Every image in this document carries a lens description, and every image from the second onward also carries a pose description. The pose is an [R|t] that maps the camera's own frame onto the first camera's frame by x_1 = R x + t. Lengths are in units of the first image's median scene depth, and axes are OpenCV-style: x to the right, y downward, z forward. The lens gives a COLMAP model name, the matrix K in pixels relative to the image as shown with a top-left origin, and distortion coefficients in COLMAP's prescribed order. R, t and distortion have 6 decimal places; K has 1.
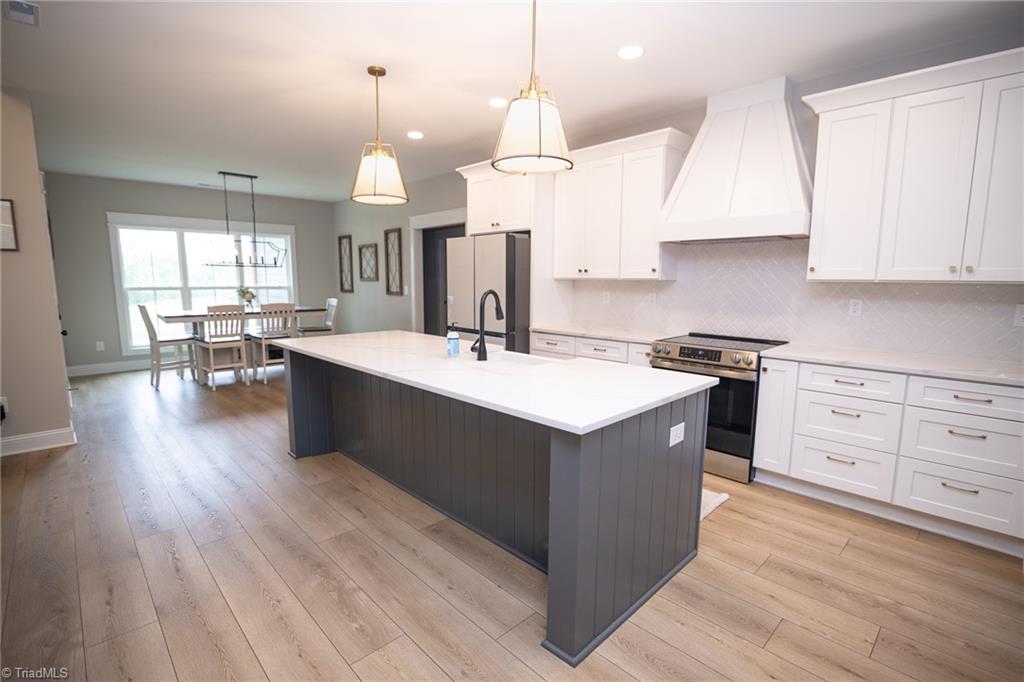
lens RADIAL K [[472.1, 0, 518.2], [0, 472.1, 346.0], [0, 0, 1]] dist [-0.012995, 0.000295]
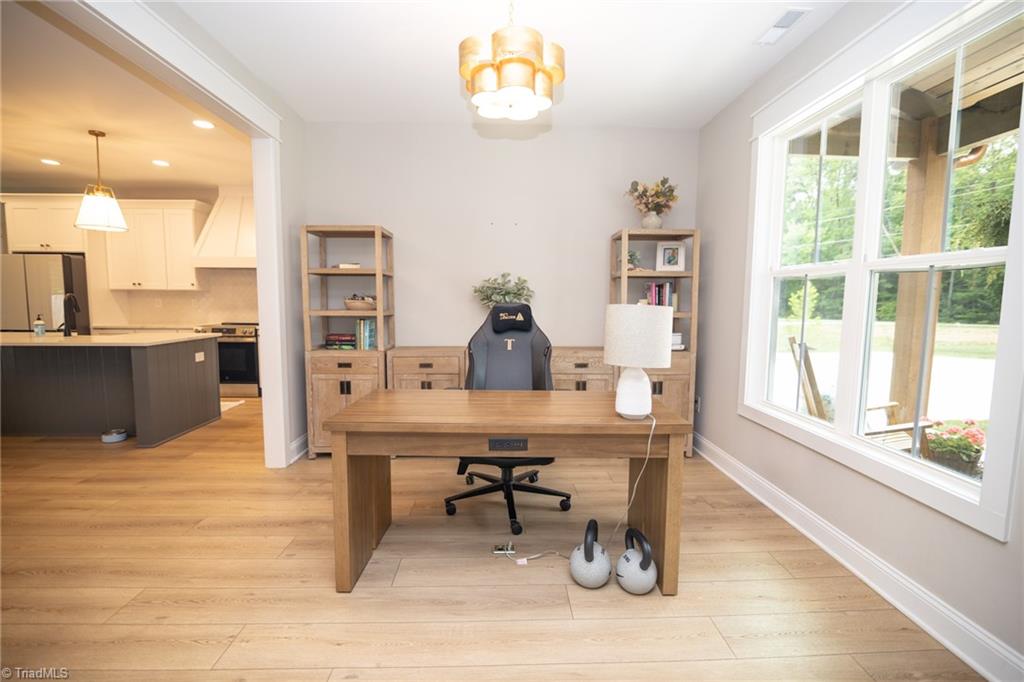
lens RADIAL K [[472.1, 0, 518.2], [0, 472.1, 346.0], [0, 0, 1]] dist [-0.012995, 0.000295]
pose [[0.676975, -0.072391, 0.732437, -0.144124], [0.097151, 0.995233, 0.008571, 0.138725], [-0.729566, 0.065354, 0.680781, -0.864956]]
